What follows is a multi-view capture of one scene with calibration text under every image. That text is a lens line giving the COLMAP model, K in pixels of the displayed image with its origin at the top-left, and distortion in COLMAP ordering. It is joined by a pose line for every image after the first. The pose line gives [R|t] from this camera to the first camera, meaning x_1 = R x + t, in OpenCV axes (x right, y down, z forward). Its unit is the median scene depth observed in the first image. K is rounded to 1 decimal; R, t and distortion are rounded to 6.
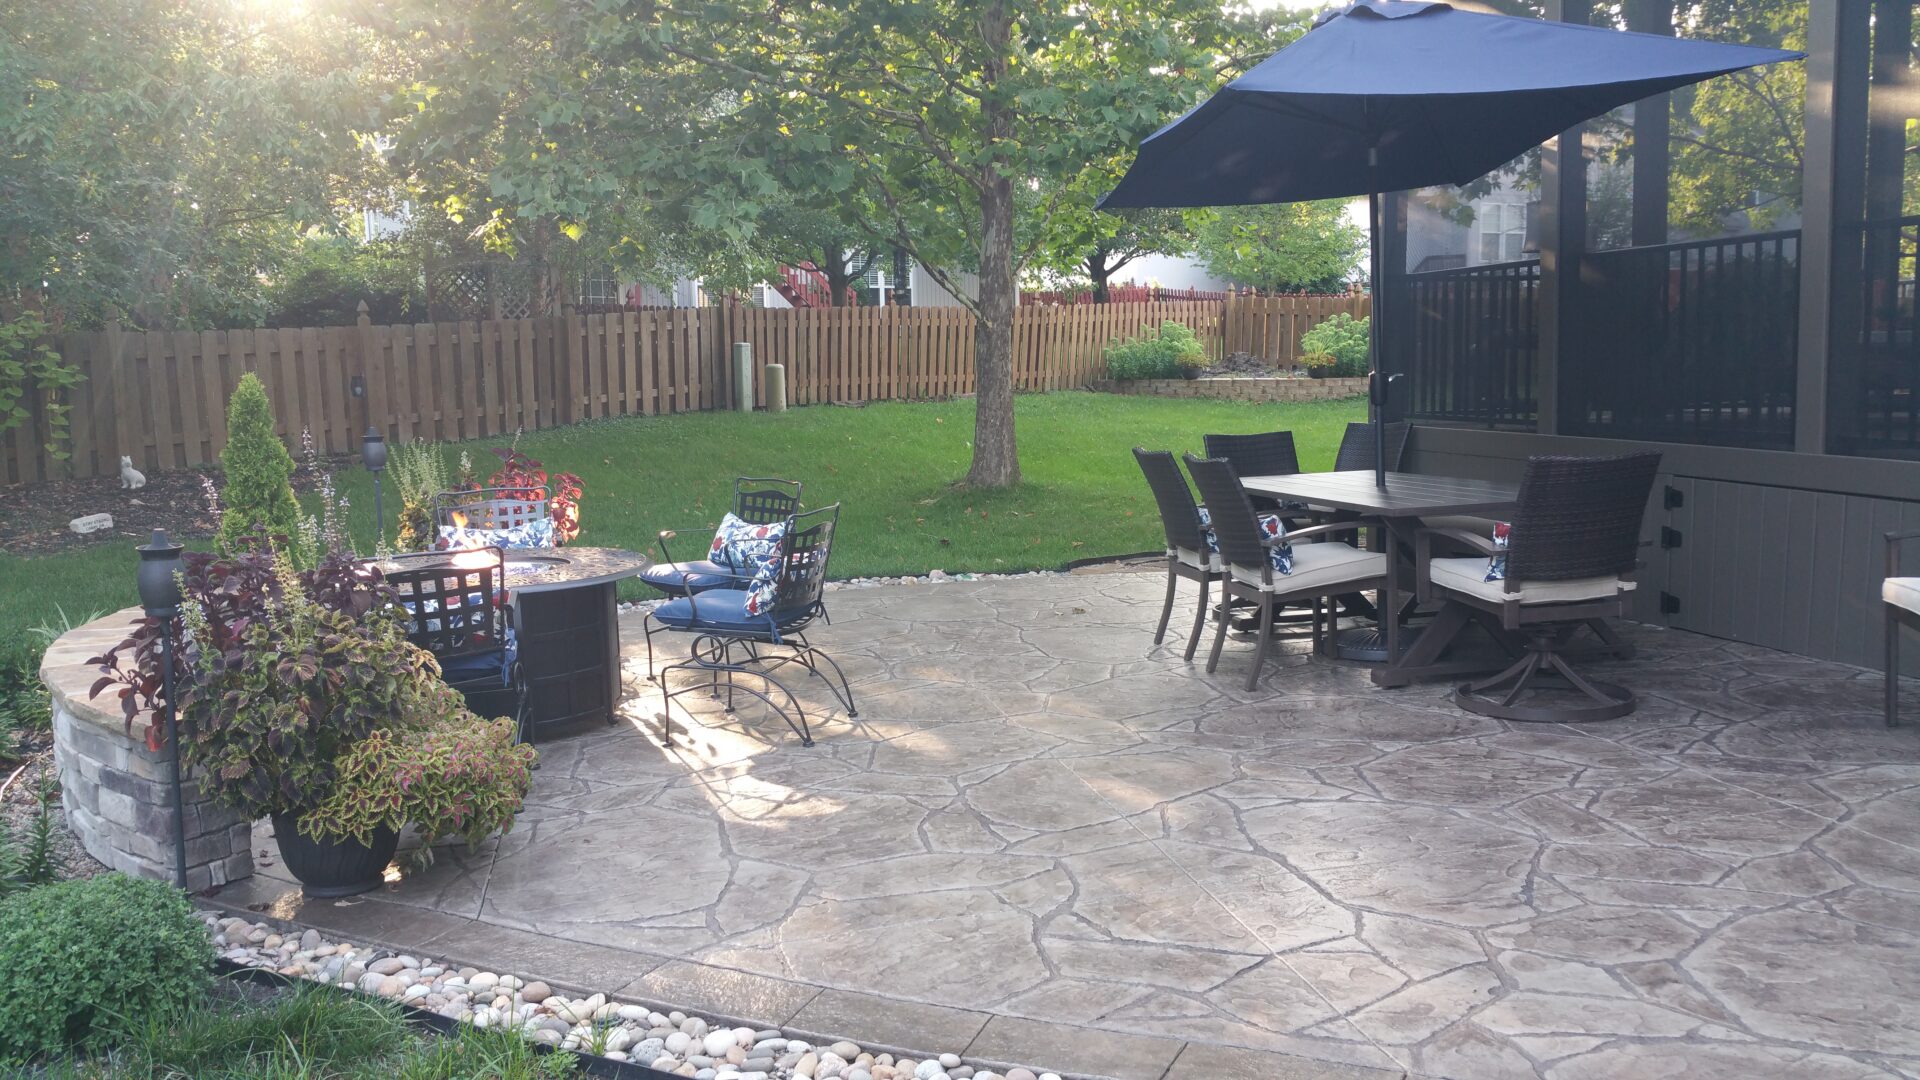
lens RADIAL K [[1543.0, 0, 965.7], [0, 1543.0, 541.4], [0, 0, 1]] dist [0.121205, -0.203274]
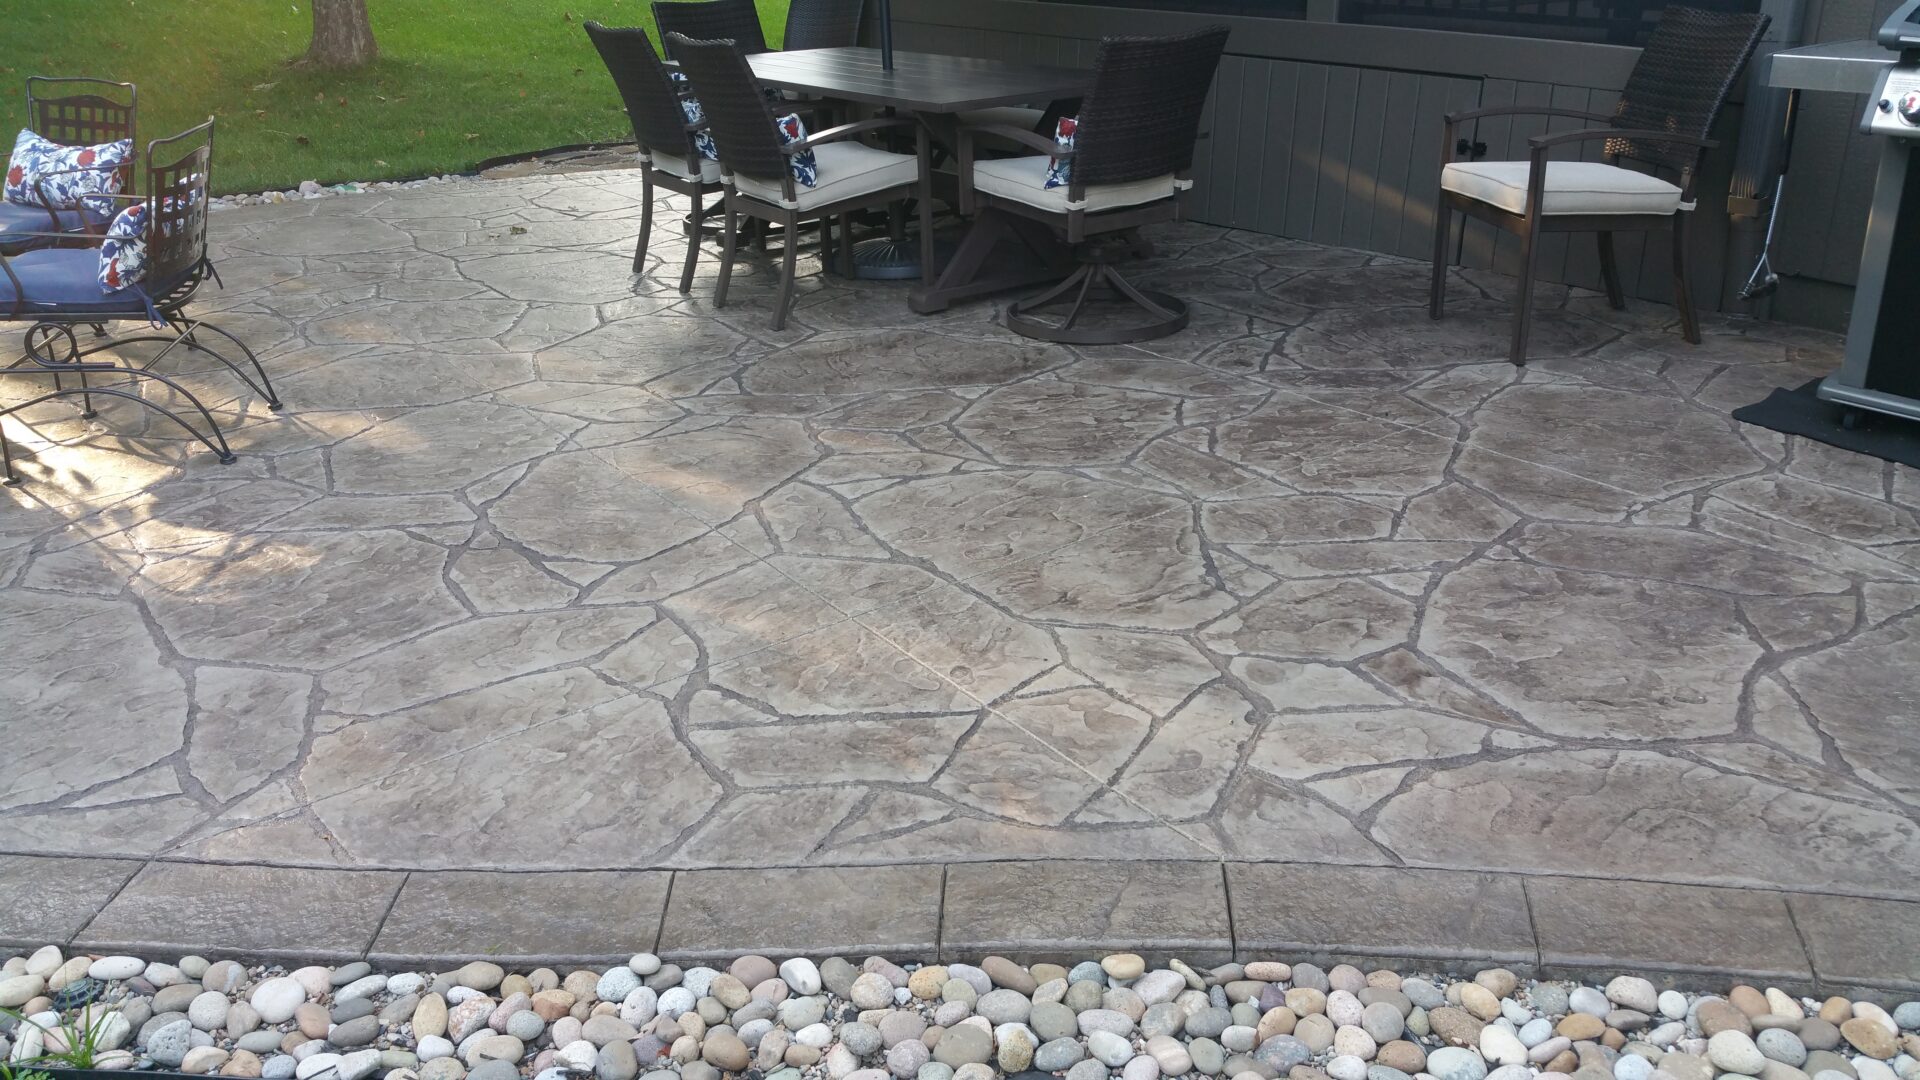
lens RADIAL K [[1558.5, 0, 960.0], [0, 1558.5, 540.0], [0, 0, 1]] dist [0.136358, -0.297421]
pose [[0.920476, -0.134493, 0.366928, -0.067003], [0.032682, 0.962118, 0.270667, -0.026404], [-0.389431, -0.237150, 0.890002, 0.198787]]
